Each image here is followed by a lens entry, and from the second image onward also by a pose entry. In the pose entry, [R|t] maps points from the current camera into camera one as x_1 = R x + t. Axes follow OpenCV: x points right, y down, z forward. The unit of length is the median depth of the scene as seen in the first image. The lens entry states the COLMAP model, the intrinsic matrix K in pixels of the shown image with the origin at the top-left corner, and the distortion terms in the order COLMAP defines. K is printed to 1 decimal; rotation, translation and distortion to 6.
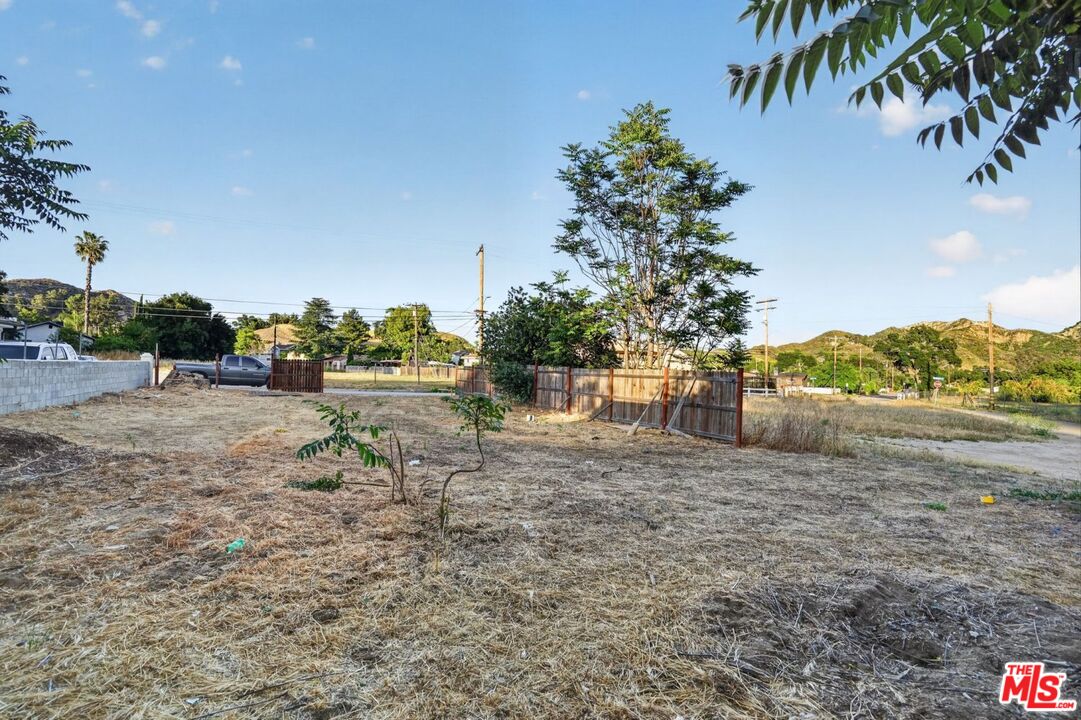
lens RADIAL K [[499.6, 0, 533.7], [0, 499.6, 365.1], [0, 0, 1]] dist [-0.059918, 0.023740]
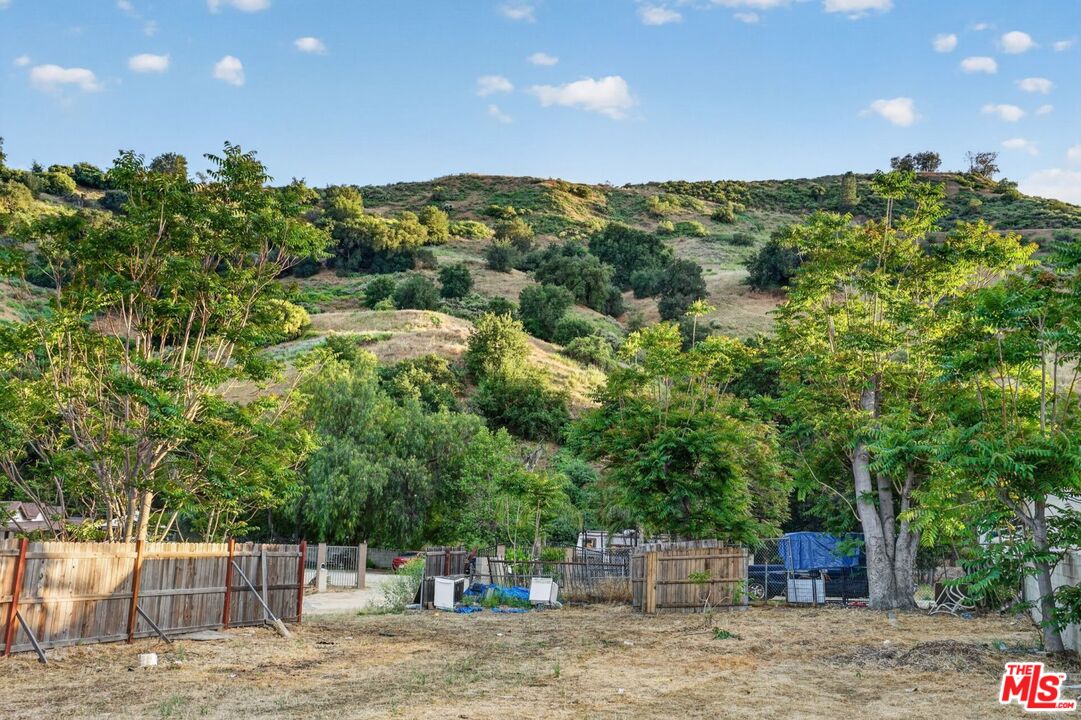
lens RADIAL K [[1022.6, 0, 531.5], [0, 1022.6, 364.4], [0, 0, 1]] dist [0.021172, 0.117277]
pose [[-0.656352, 0.079809, 0.750222, -0.187961], [-0.060143, 0.985690, -0.157477, -0.006402], [-0.752054, -0.148481, -0.642159, 0.269414]]
